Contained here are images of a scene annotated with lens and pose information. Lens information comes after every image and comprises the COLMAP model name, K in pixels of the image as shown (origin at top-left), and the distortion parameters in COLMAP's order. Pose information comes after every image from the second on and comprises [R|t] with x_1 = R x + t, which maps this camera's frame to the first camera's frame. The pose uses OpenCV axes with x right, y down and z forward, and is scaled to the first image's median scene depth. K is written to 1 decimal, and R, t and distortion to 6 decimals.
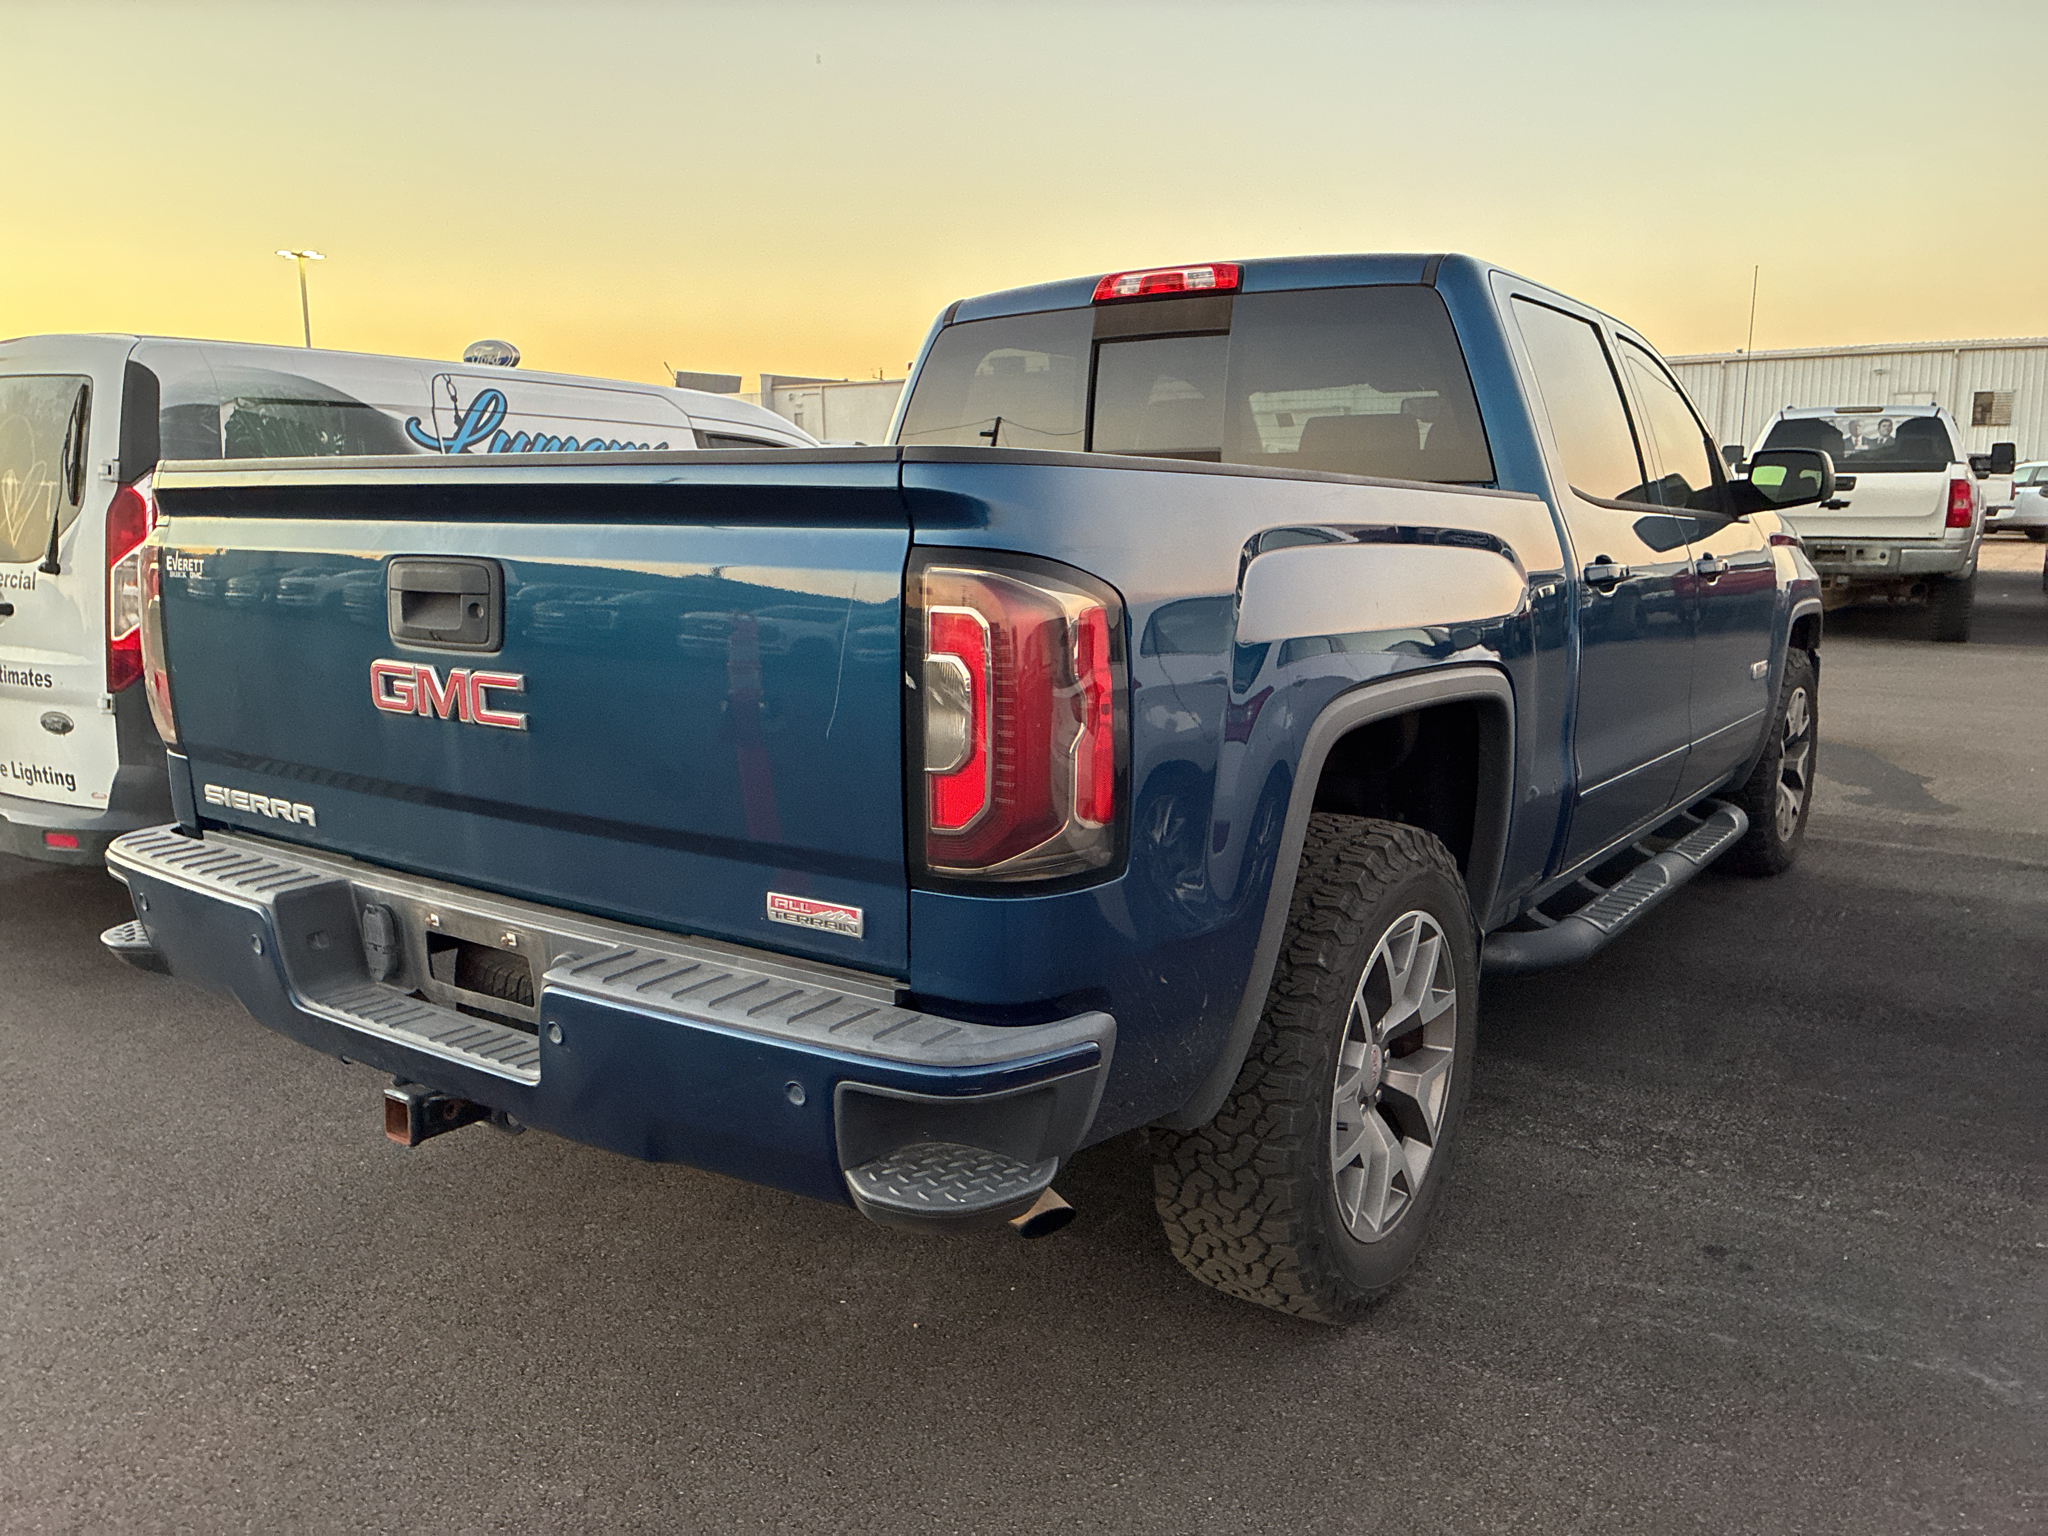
lens RADIAL K [[1559.6, 0, 1018.1], [0, 1559.6, 770.7], [0, 0, 1]] dist [0.058221, -0.062267]
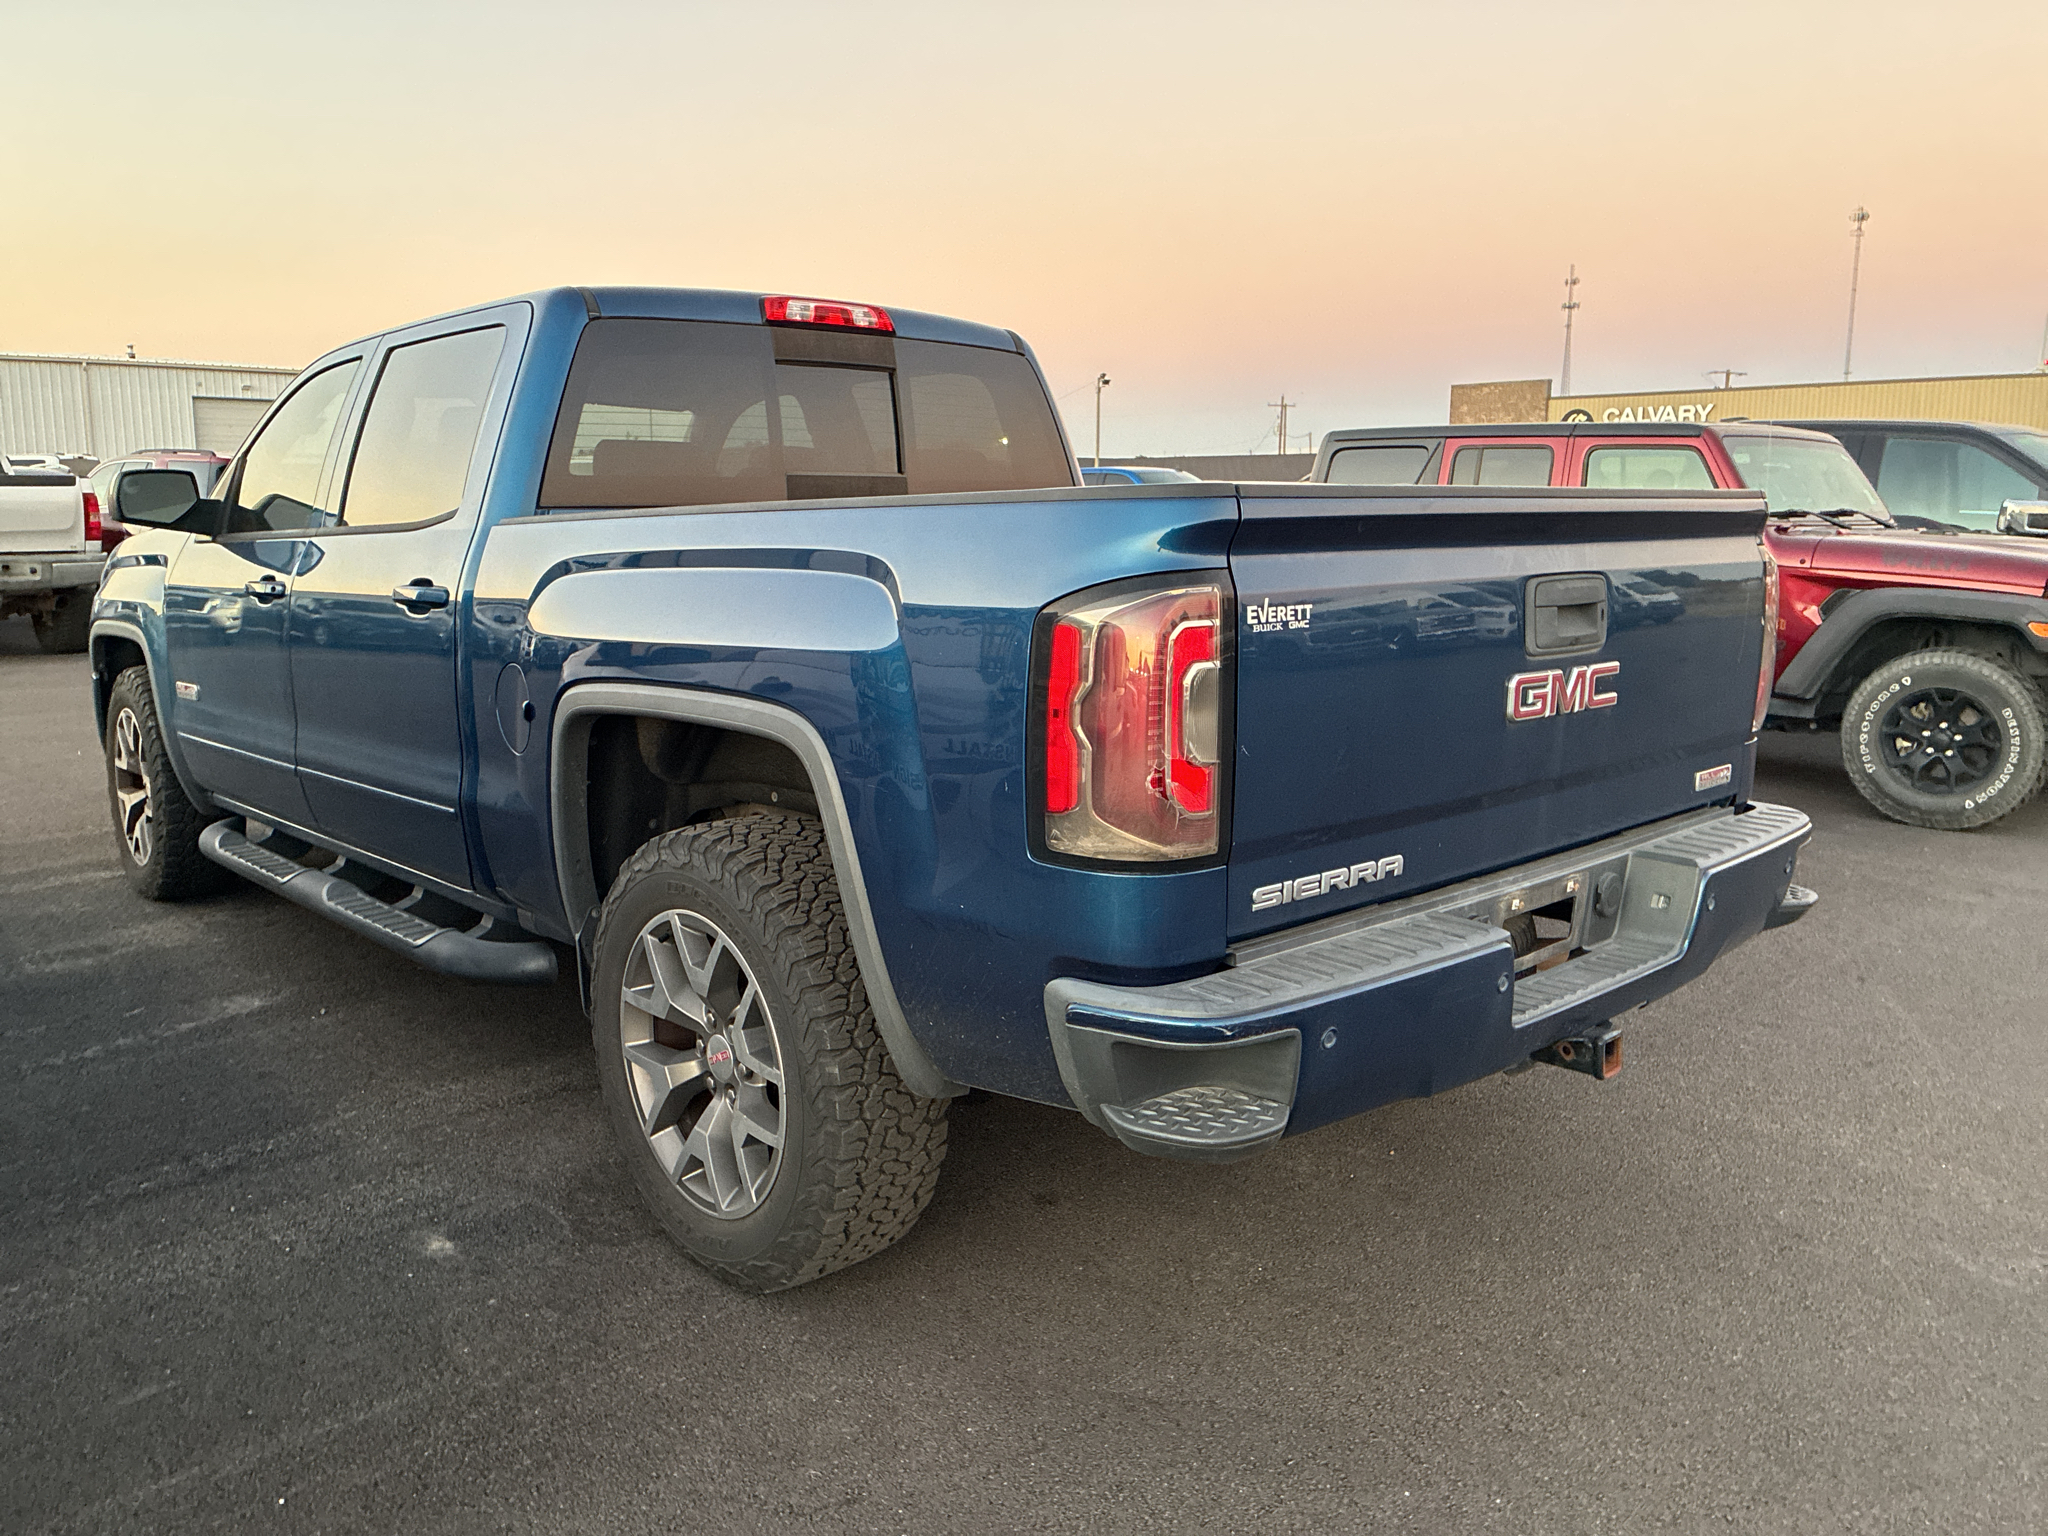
lens RADIAL K [[1559.6, 0, 1015.0], [0, 1559.6, 770.5], [0, 0, 1]] dist [0.058221, -0.062267]
pose [[0.199735, -0.162281, 0.966318, -1.306150], [0.168626, 0.977169, 0.129249, -0.174301], [-0.965231, 0.137131, 0.222540, 0.944951]]
